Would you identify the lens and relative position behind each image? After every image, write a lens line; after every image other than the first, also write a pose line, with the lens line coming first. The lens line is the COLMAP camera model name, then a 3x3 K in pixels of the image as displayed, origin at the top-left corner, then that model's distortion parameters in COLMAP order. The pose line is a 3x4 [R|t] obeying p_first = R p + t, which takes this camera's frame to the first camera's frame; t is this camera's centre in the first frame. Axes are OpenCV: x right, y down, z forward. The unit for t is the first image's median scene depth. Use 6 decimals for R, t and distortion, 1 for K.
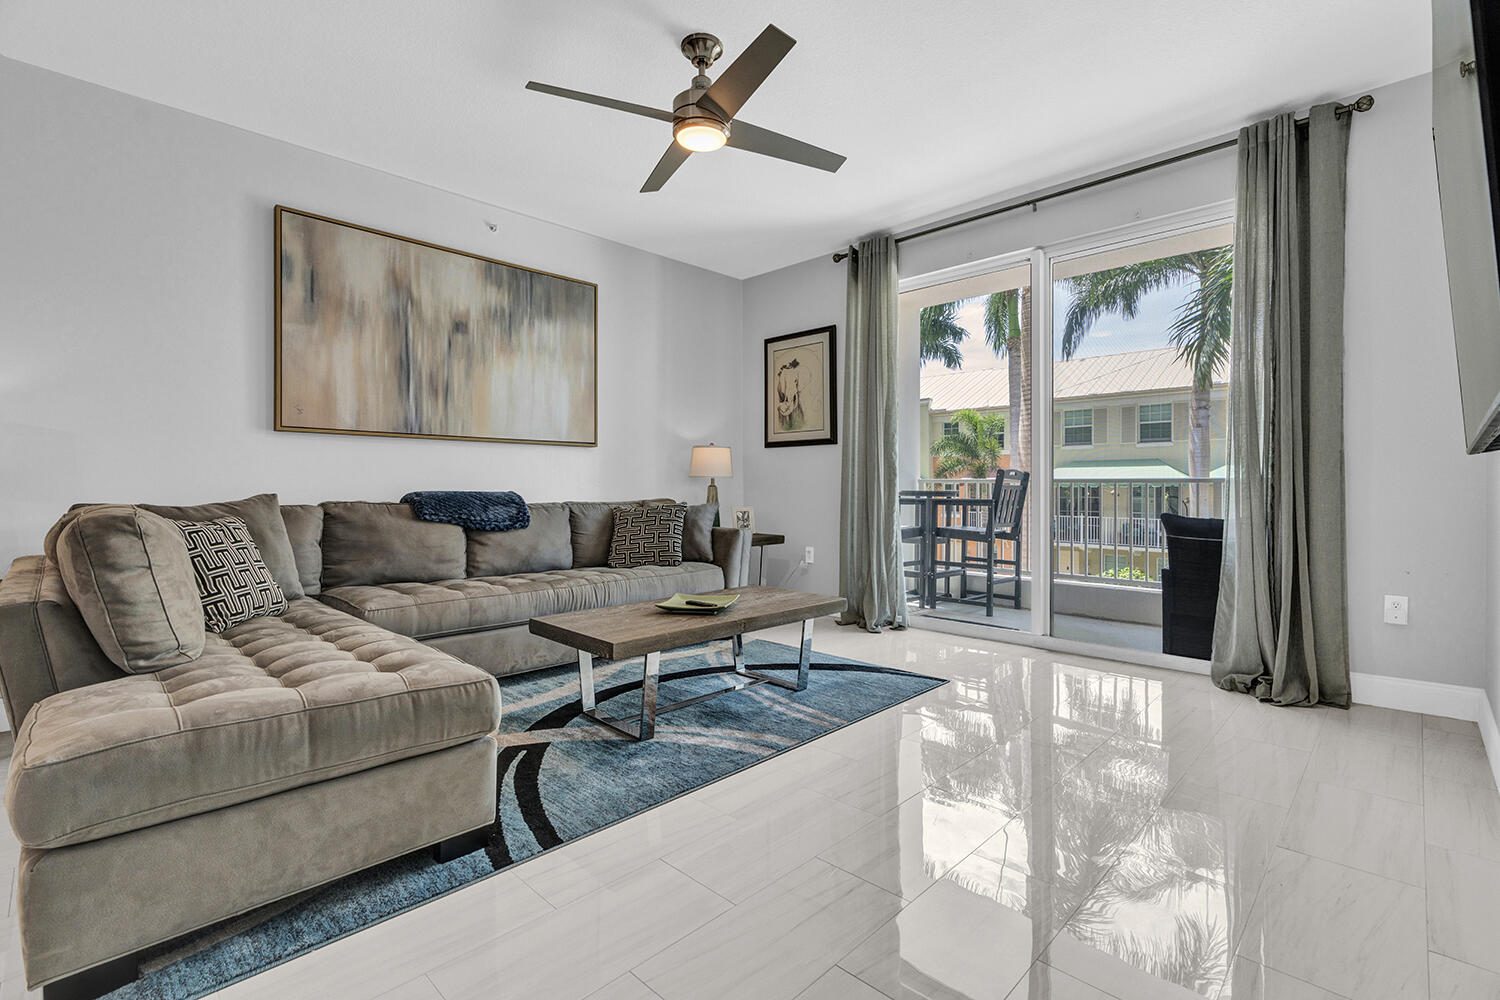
lens RADIAL K [[680.3, 0, 750.2], [0, 680.3, 495.4], [0, 0, 1]] dist [-0.000896, 0.001525]
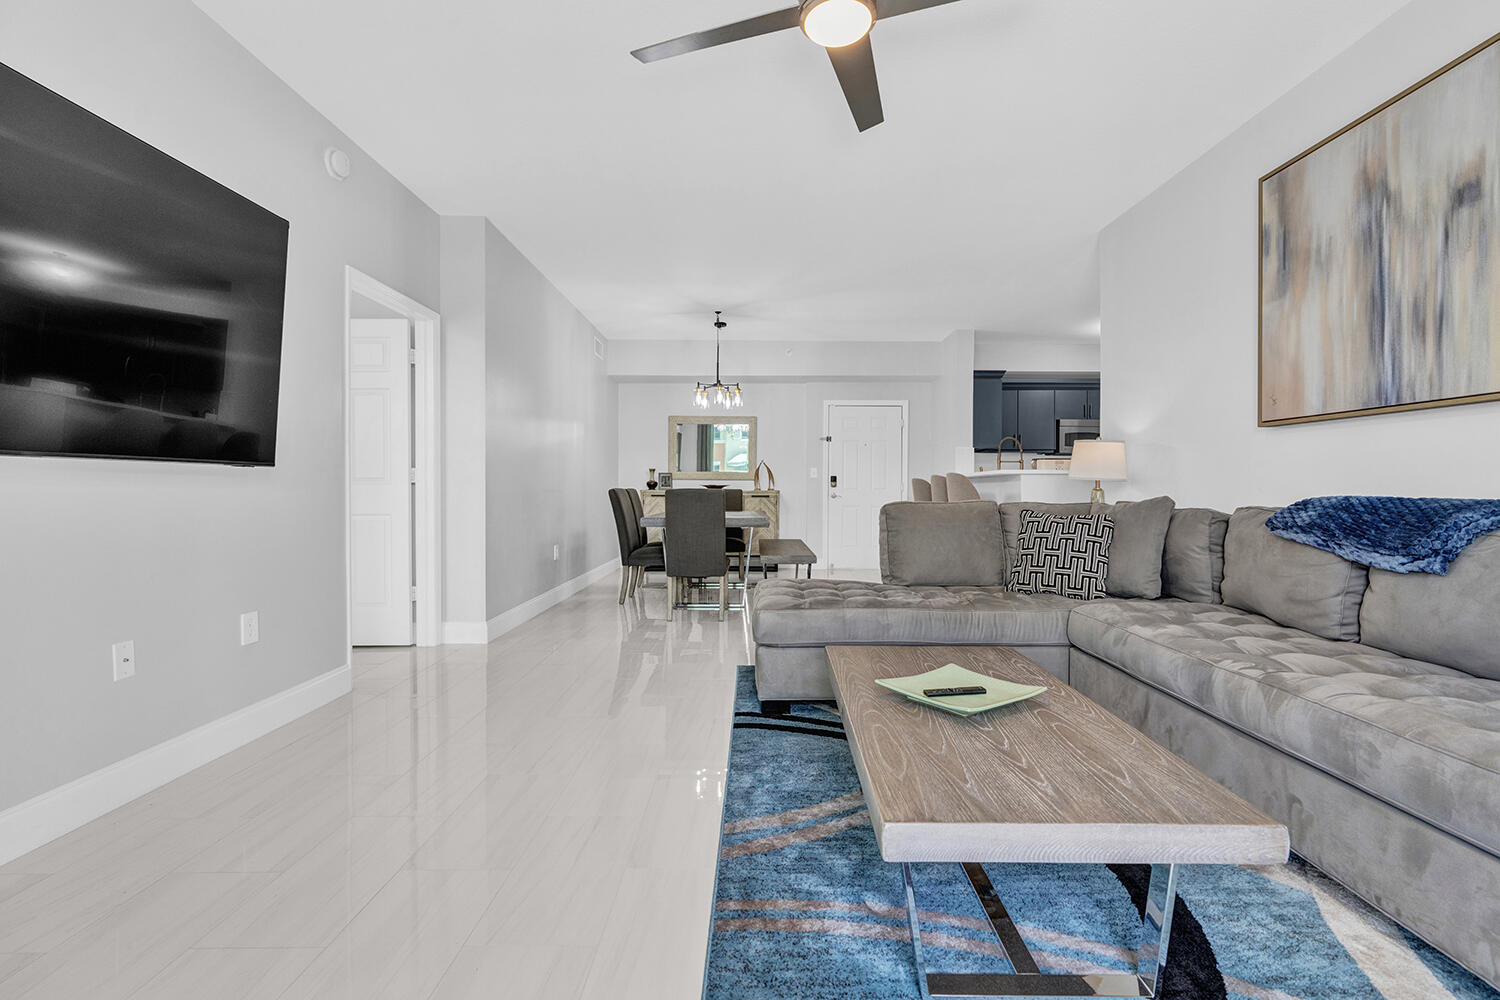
lens RADIAL K [[680.3, 0, 757.5], [0, 680.3, 488.5], [0, 0, 1]] dist [-0.000896, 0.001525]
pose [[-0.712671, 0.004121, -0.701486, 0.390234], [-0.004509, 0.999935, 0.010455, -0.018952], [0.701484, 0.010614, -0.712606, 1.096581]]
